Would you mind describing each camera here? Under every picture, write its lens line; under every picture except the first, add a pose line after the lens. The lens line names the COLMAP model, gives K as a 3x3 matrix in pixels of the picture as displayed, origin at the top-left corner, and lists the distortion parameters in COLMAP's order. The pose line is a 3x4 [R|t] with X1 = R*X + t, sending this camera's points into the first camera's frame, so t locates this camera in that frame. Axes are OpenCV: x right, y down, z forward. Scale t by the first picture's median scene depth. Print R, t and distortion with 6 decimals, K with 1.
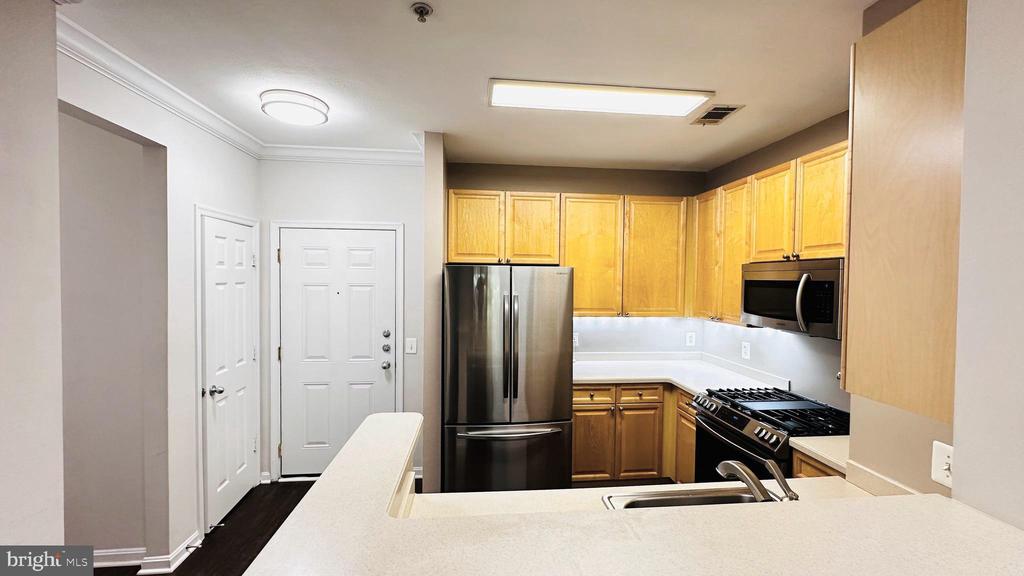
lens RADIAL K [[407.0, 0, 512.0], [0, 407.0, 288.0], [0, 0, 1]] dist [-0.000263, -0.000070]
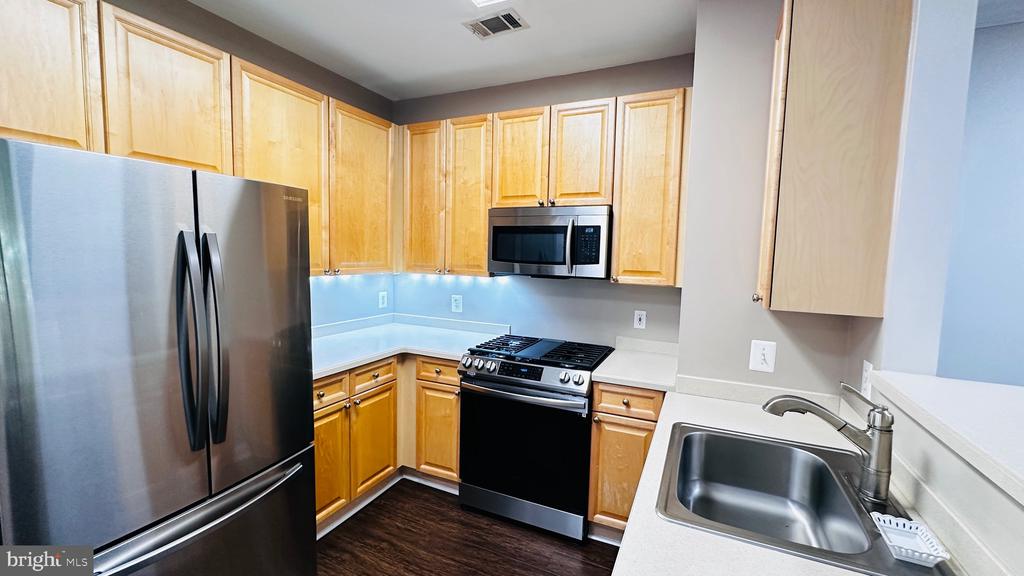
lens RADIAL K [[421.2, 0, 512.0], [0, 421.2, 288.0], [0, 0, 1]] dist [-0.000341, 0.000012]
pose [[0.512392, -0.071322, 0.855785, -0.210601], [0.001808, 0.996632, 0.081978, 0.037011], [-0.858750, -0.040458, 0.510796, 0.396438]]
